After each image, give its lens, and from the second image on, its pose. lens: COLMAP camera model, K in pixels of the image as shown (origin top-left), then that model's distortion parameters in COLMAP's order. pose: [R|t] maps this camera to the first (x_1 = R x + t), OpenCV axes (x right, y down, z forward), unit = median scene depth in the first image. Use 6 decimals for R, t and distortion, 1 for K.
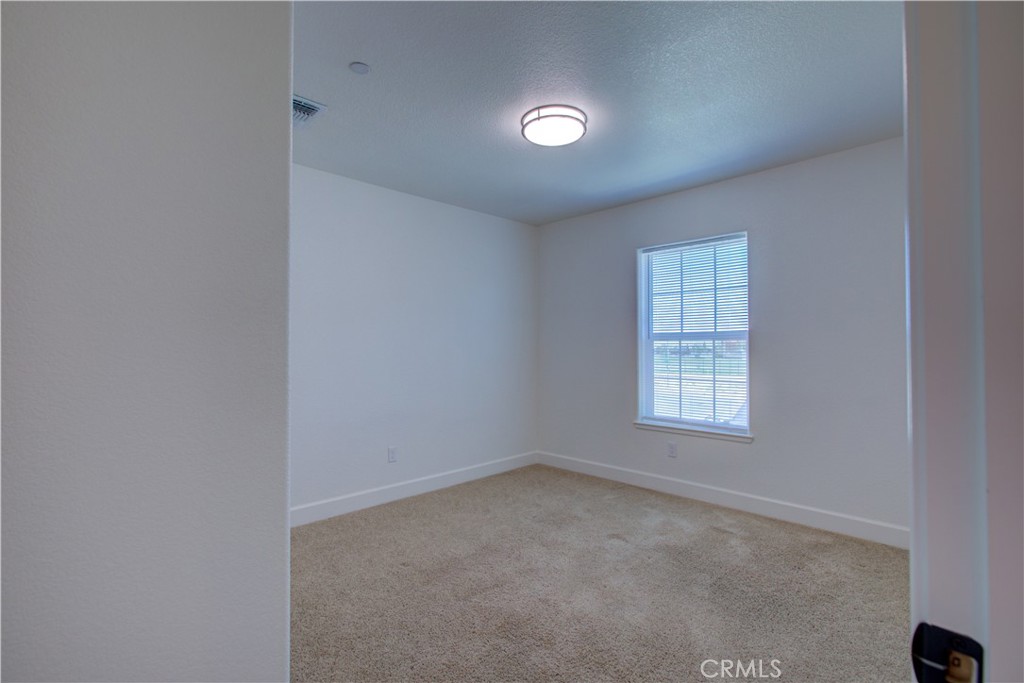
lens RADIAL K [[467.0, 0, 512.0], [0, 467.0, 341.5], [0, 0, 1]] dist [0.000121, 0.000816]
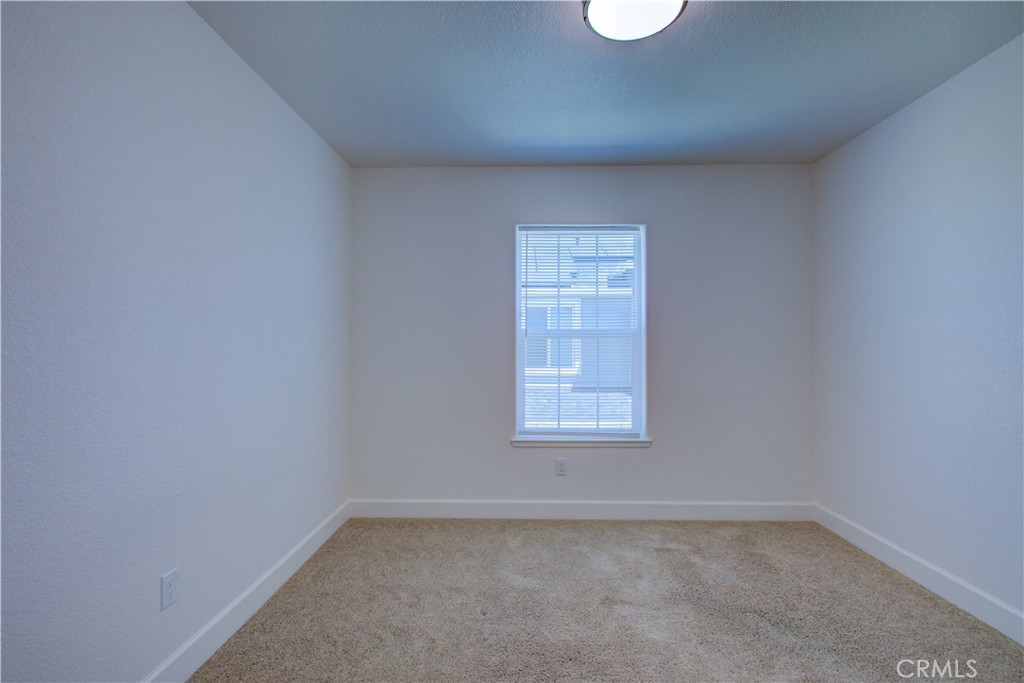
lens RADIAL K [[478.0, 0, 506.3], [0, 478.0, 344.0], [0, 0, 1]] dist [-0.000920, 0.000066]
pose [[0.727603, -0.002147, 0.685995, -0.351716], [-0.006018, 0.999937, 0.009513, -0.000377], [-0.685972, -0.011050, 0.727544, 0.469062]]
